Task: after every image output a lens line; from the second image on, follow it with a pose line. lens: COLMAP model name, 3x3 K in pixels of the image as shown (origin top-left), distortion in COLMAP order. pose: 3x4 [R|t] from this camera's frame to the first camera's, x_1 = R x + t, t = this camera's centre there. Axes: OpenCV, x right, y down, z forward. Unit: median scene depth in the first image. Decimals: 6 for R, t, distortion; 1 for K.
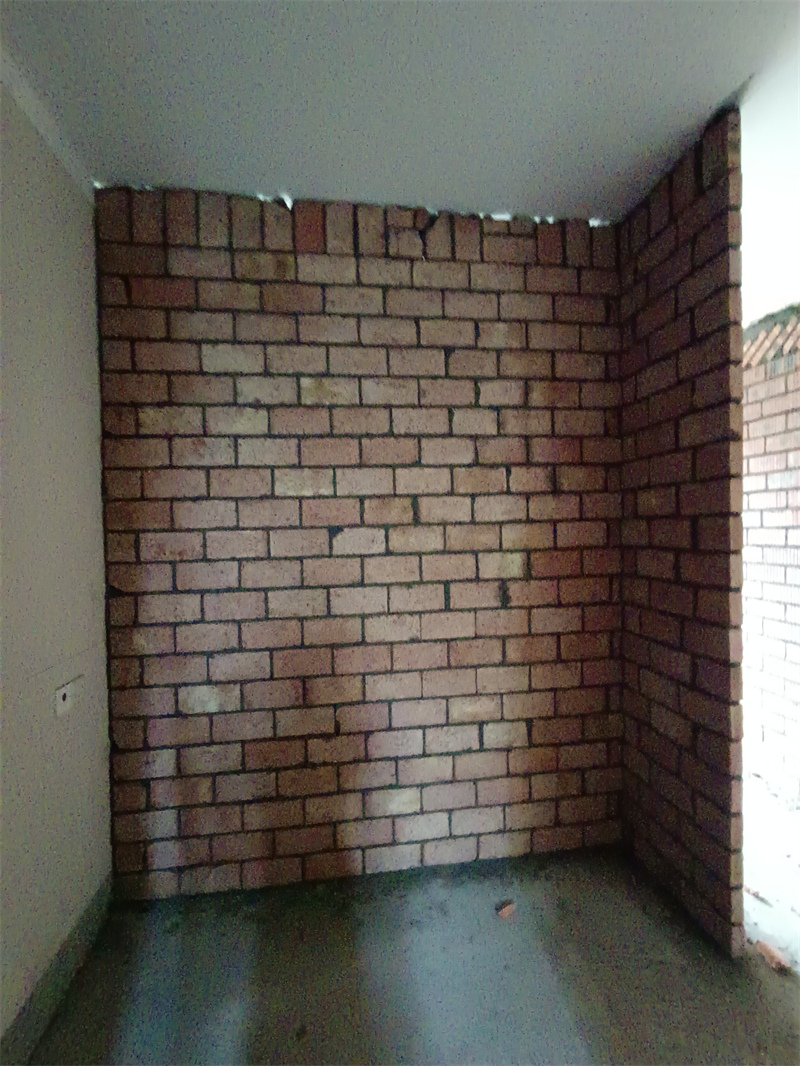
lens RADIAL K [[488.3, 0, 403.7], [0, 488.3, 539.6], [0, 0, 1]] dist [-0.004341, 0.000348]
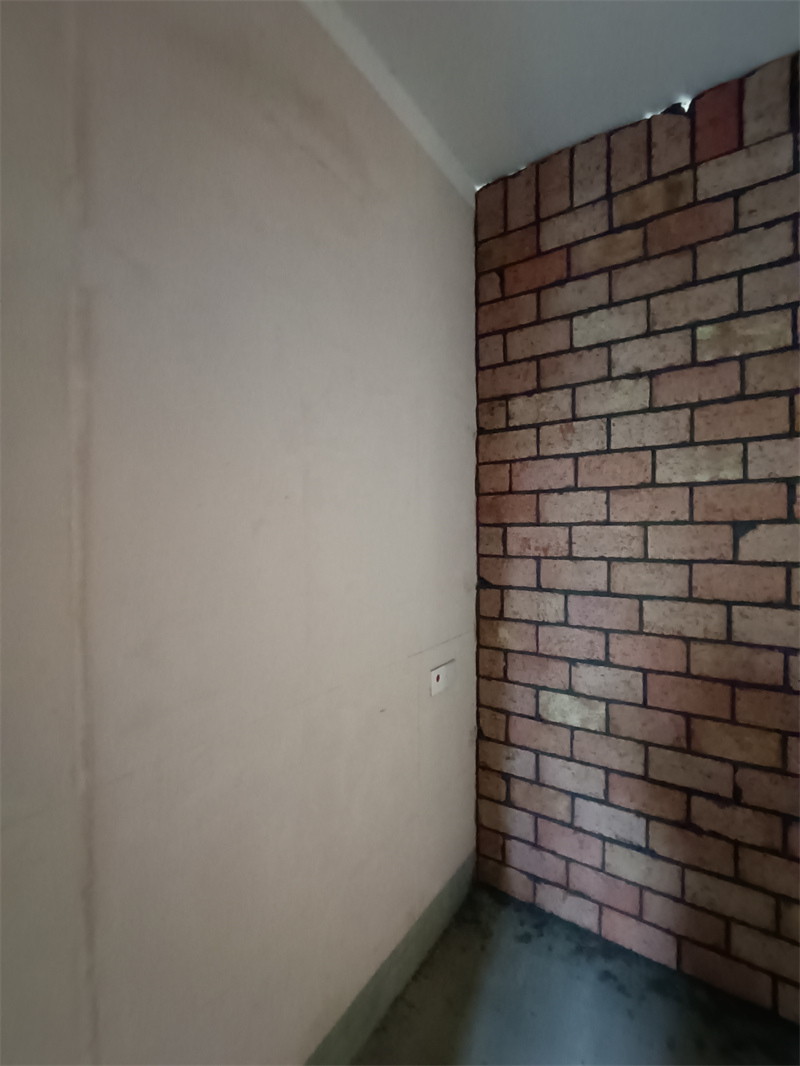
lens RADIAL K [[488.3, 0, 407.4], [0, 488.3, 537.6], [0, 0, 1]] dist [-0.004341, 0.000348]
pose [[0.743102, 0.030716, -0.668473, -0.027041], [-0.021021, 0.999524, 0.022560, -0.009364], [0.668848, -0.002712, 0.743394, 0.122883]]
